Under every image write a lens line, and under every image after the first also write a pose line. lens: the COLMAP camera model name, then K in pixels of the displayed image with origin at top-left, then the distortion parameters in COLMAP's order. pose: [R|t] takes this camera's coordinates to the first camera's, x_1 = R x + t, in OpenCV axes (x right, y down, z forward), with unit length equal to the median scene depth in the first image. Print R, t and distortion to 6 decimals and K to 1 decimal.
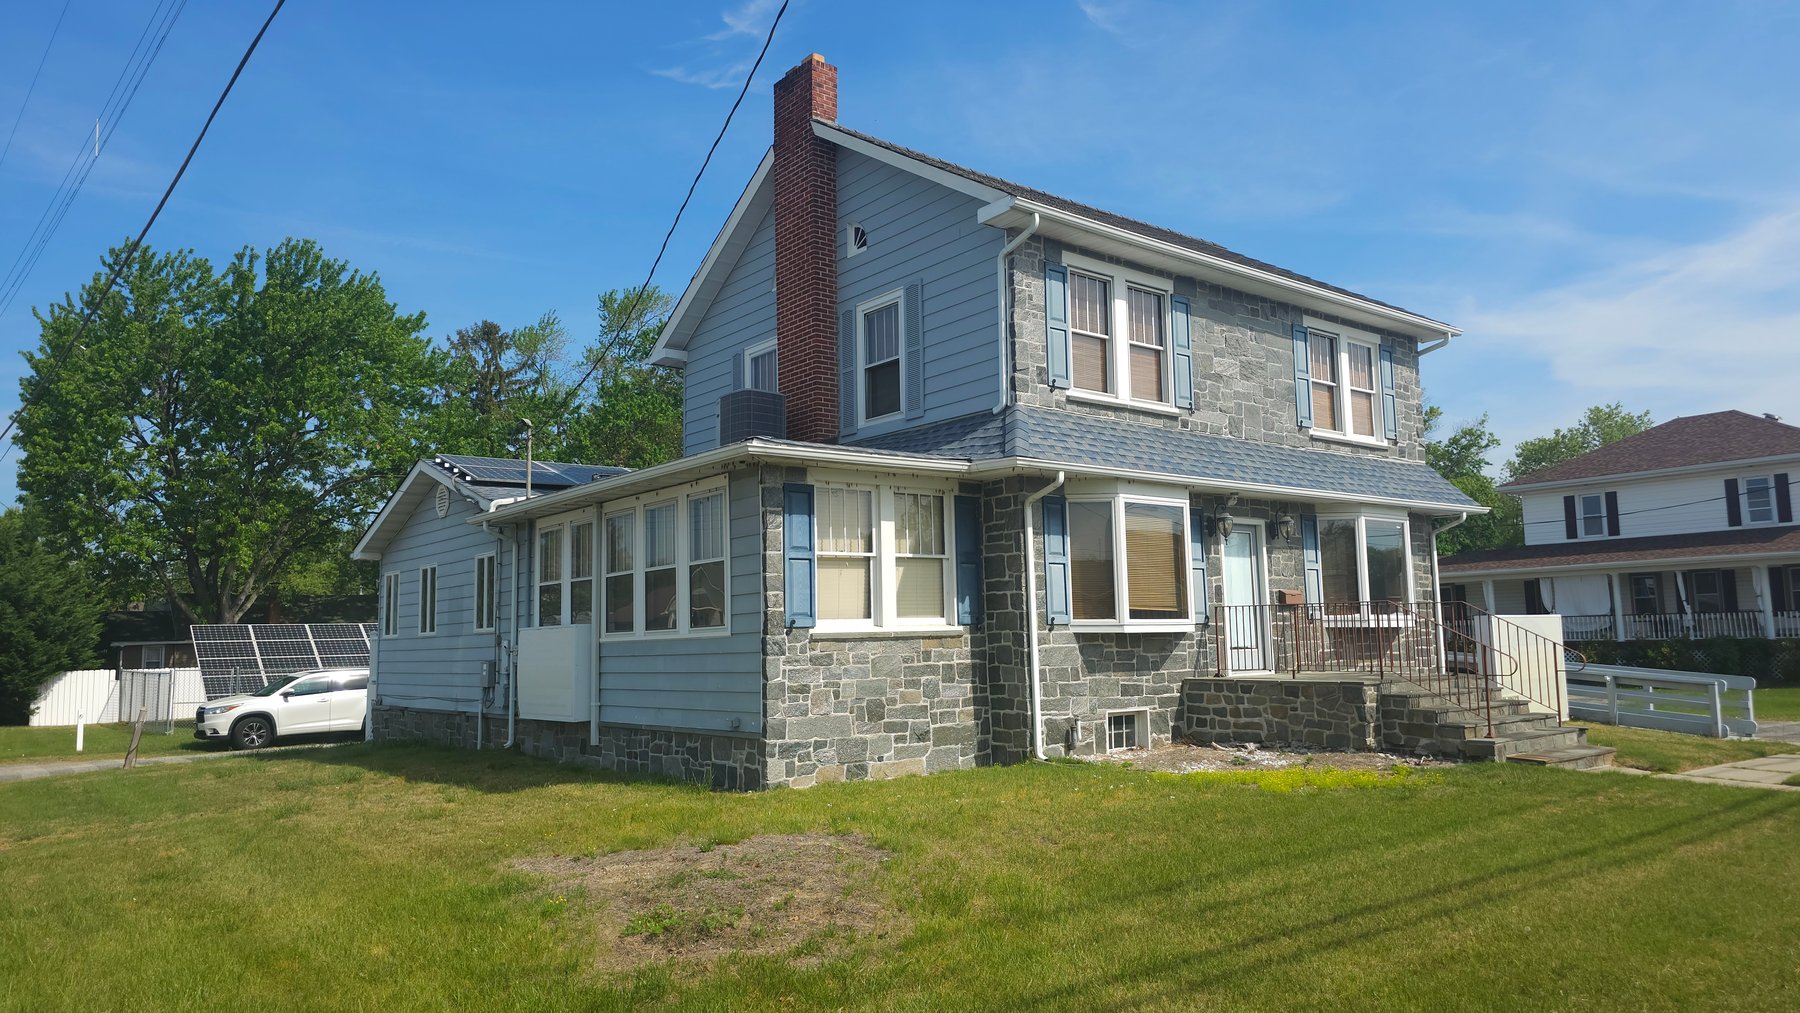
lens RADIAL K [[1180.4, 0, 903.3], [0, 1180.4, 506.6], [0, 0, 1]] dist [0.040742, -0.015177]
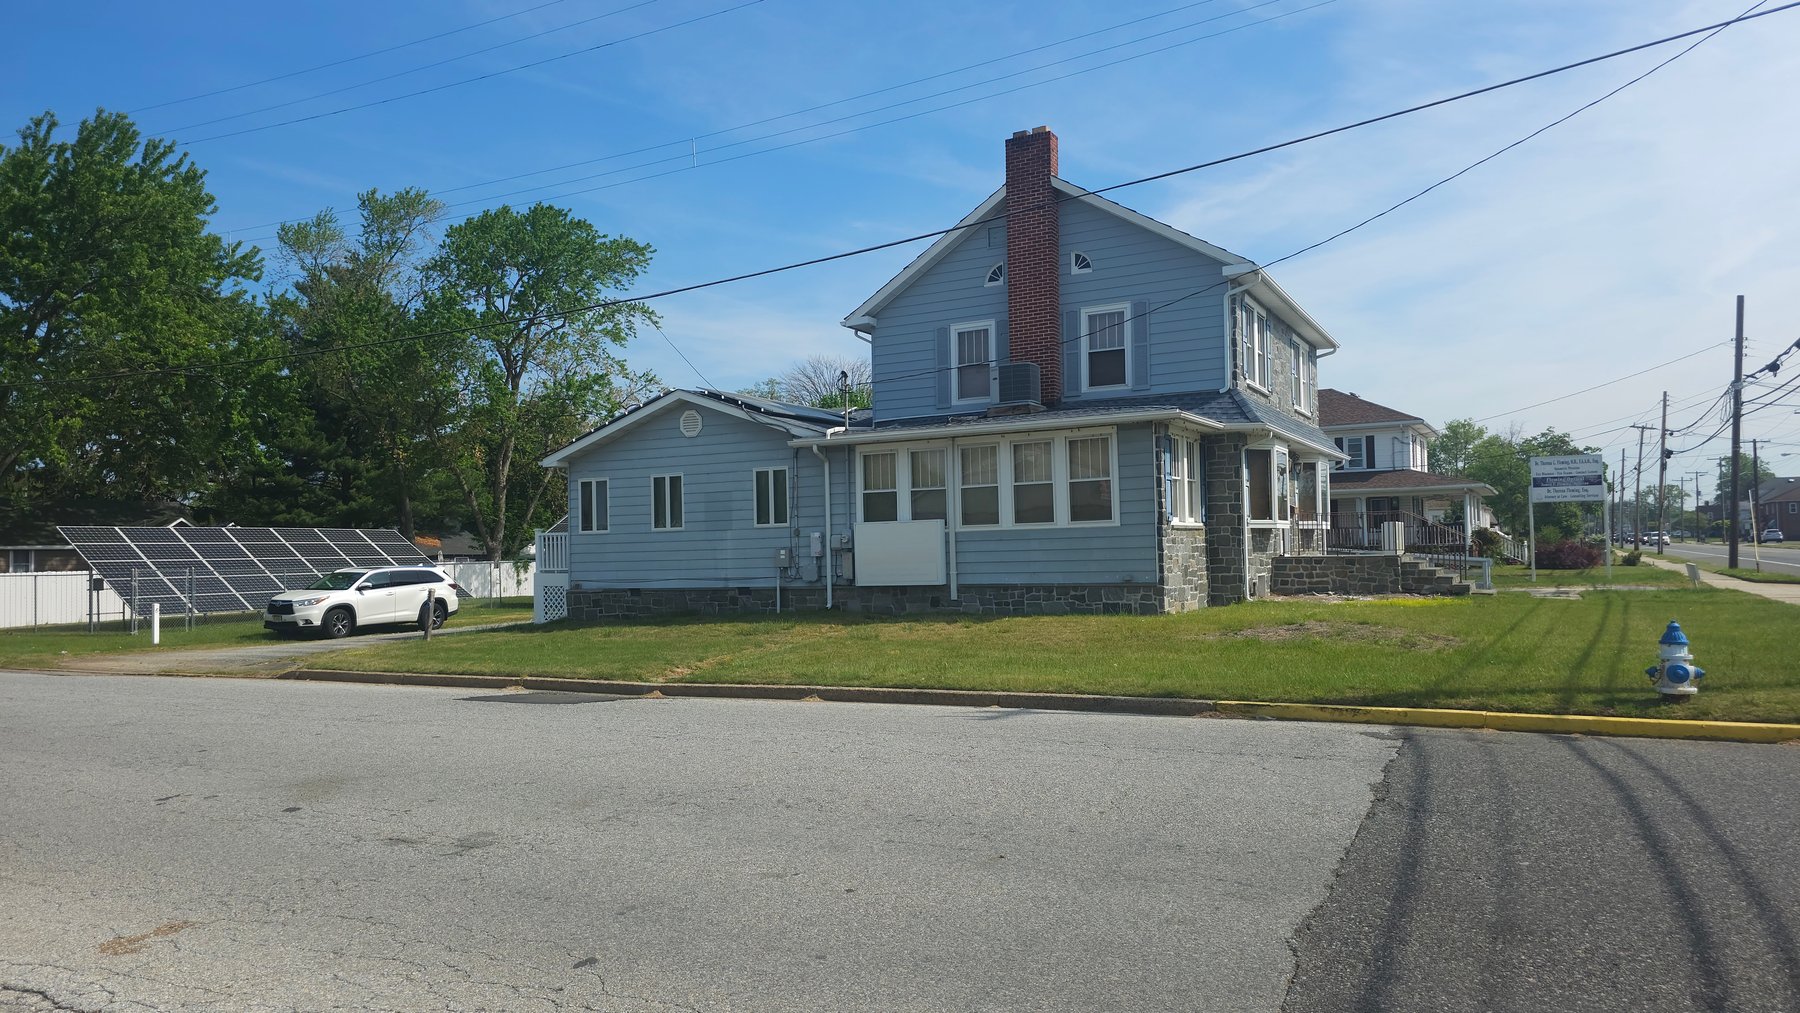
lens RADIAL K [[1180.4, 0, 906.5], [0, 1180.4, 517.8], [0, 0, 1]] dist [0.040742, -0.015177]
pose [[0.923692, 0.013510, 0.382898, -0.851080], [-0.042097, 0.996906, 0.066380, 0.002100], [-0.380816, -0.077434, 0.921403, -0.319386]]
